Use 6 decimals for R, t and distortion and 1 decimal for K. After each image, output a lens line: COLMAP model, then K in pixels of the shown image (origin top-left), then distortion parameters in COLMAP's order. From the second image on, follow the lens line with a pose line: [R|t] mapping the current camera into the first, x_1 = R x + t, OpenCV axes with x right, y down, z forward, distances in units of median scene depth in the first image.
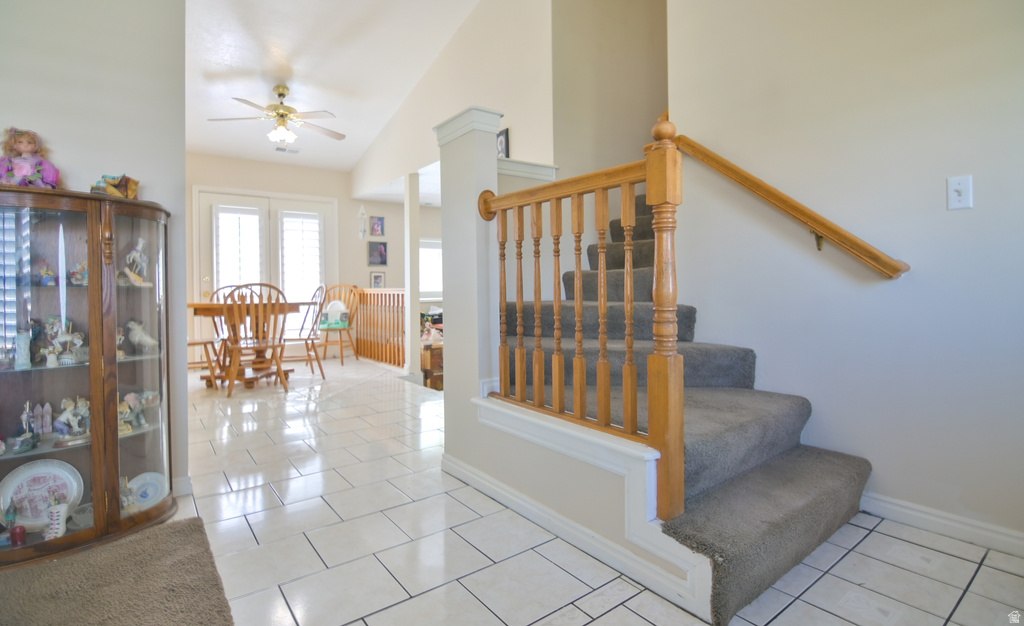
lens RADIAL K [[477.6, 0, 500.8], [0, 477.6, 303.9], [0, 0, 1]] dist [-0.002335, -0.014125]
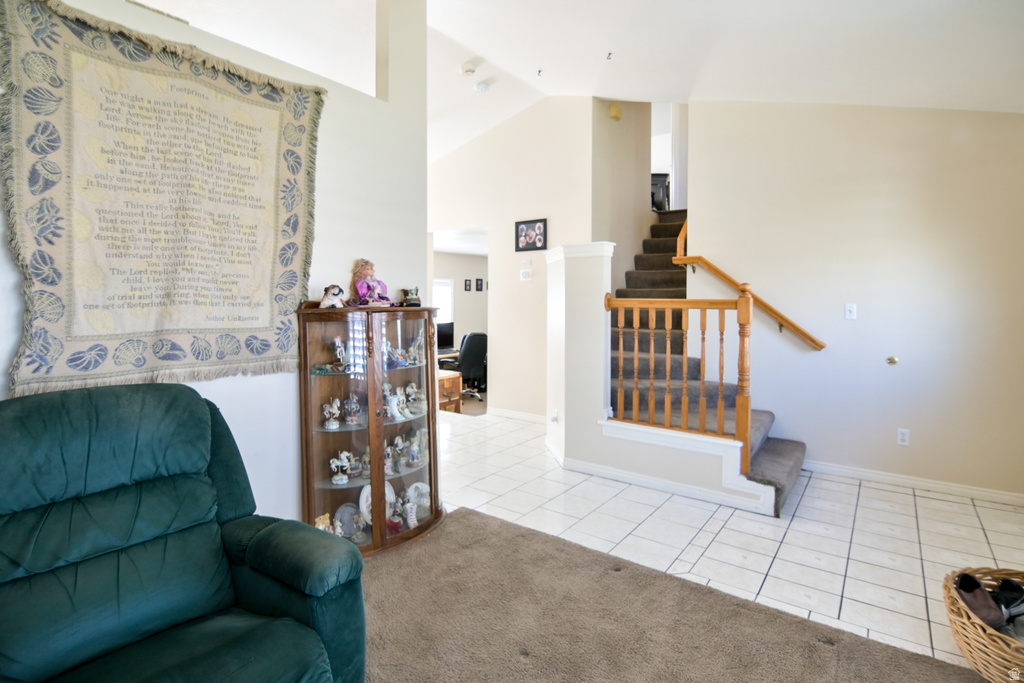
lens RADIAL K [[496.3, 0, 491.2], [0, 496.3, 321.4], [0, 0, 1]] dist [-0.000146, -0.015529]
pose [[0.963623, -0.000986, 0.267263, -1.032112], [-0.002016, 0.999938, 0.010956, -0.189843], [-0.267257, -0.011096, 0.963561, -0.622367]]
